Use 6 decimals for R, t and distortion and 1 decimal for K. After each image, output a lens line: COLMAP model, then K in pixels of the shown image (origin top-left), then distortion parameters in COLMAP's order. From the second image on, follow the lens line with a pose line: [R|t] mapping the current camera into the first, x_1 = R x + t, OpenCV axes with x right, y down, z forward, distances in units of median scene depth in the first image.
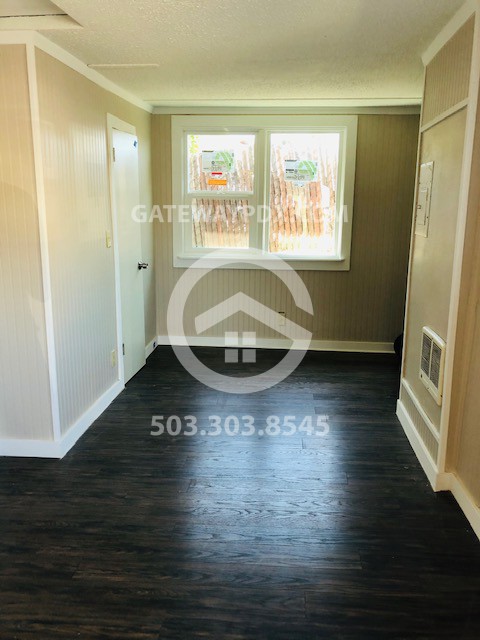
lens RADIAL K [[530.3, 0, 235.6], [0, 530.3, 318.2], [0, 0, 1]] dist [-0.001044, 0.002911]
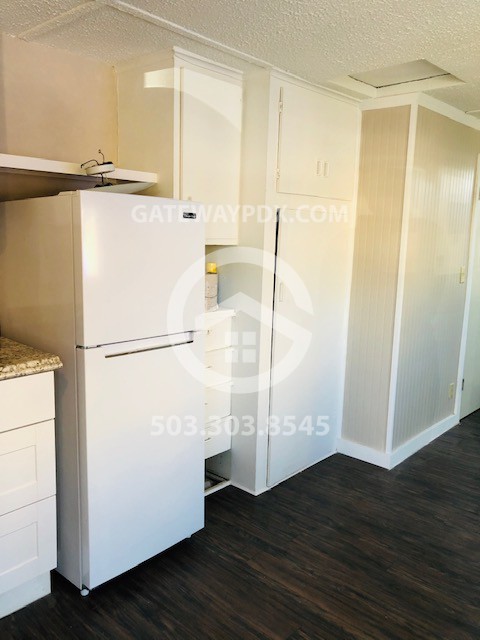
lens RADIAL K [[530.3, 0, 235.6], [0, 530.3, 318.2], [0, 0, 1]] dist [-0.001044, 0.002911]
pose [[0.802212, 0.110816, -0.586665, 0.026867], [-0.144486, 0.989449, -0.010673, 0.011965], [0.579292, 0.093327, 0.809759, -0.109161]]
